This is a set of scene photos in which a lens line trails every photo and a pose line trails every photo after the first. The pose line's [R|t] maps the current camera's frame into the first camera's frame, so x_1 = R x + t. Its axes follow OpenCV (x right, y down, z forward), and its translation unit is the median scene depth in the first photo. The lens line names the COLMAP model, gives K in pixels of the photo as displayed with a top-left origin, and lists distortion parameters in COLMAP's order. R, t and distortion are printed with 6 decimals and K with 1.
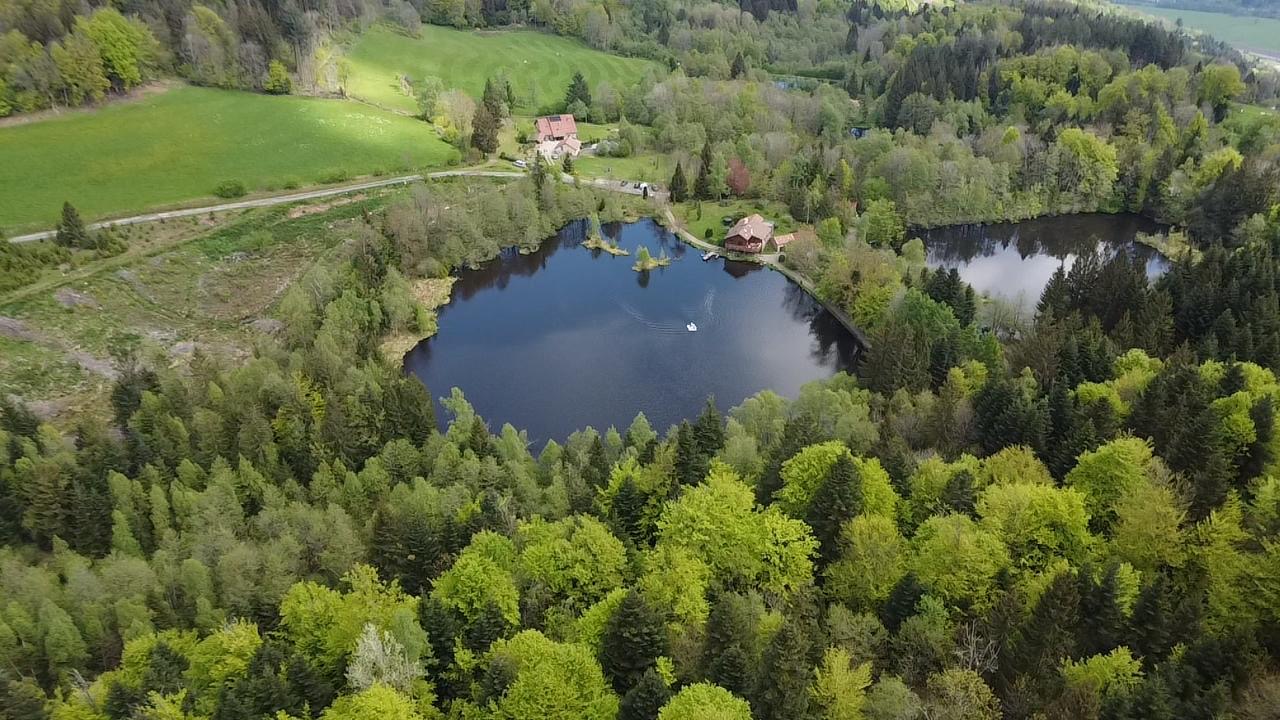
lens RADIAL K [[920.4, 0, 640.0], [0, 920.4, 360.0], [0, 0, 1]] dist [-0.040695, -0.001483]
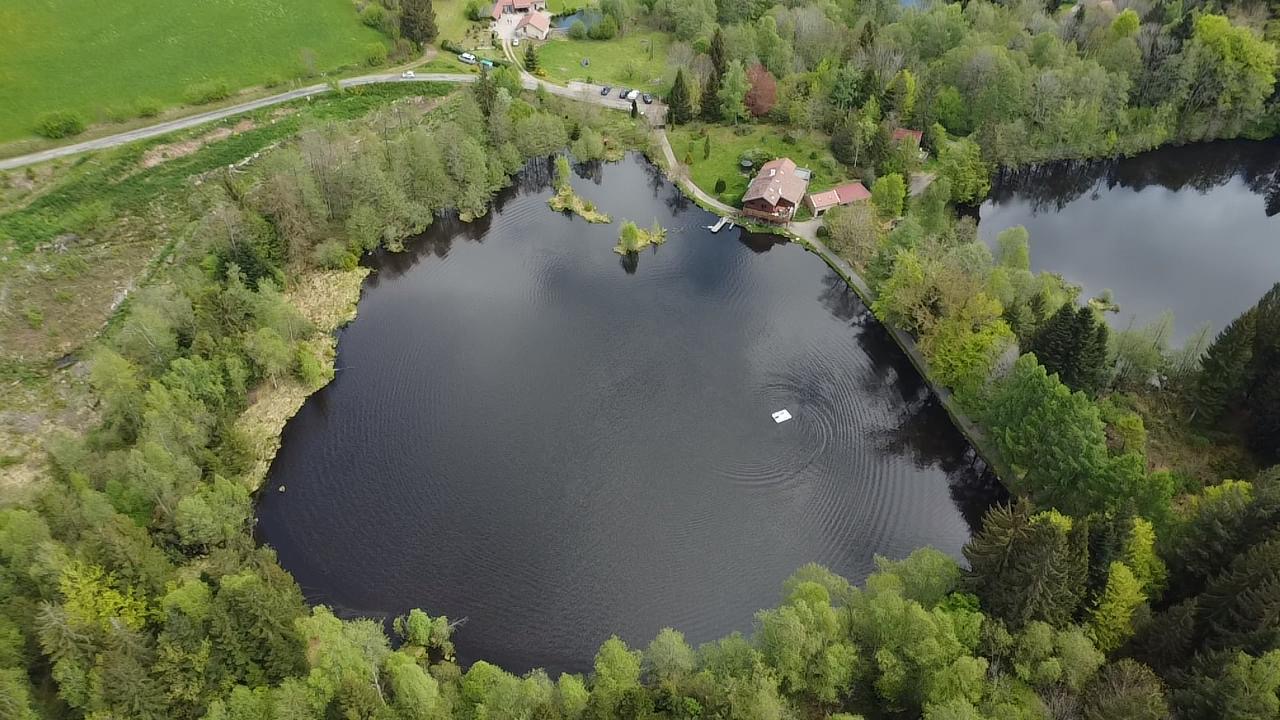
lens RADIAL K [[920.4, 0, 640.0], [0, 920.4, 360.0], [0, 0, 1]] dist [-0.040695, -0.001483]
pose [[0.999996, -0.002589, 0.001027, 0.010008], [0.002307, 0.976497, 0.215520, -0.155228], [-0.001561, -0.215517, 0.976499, 0.253478]]
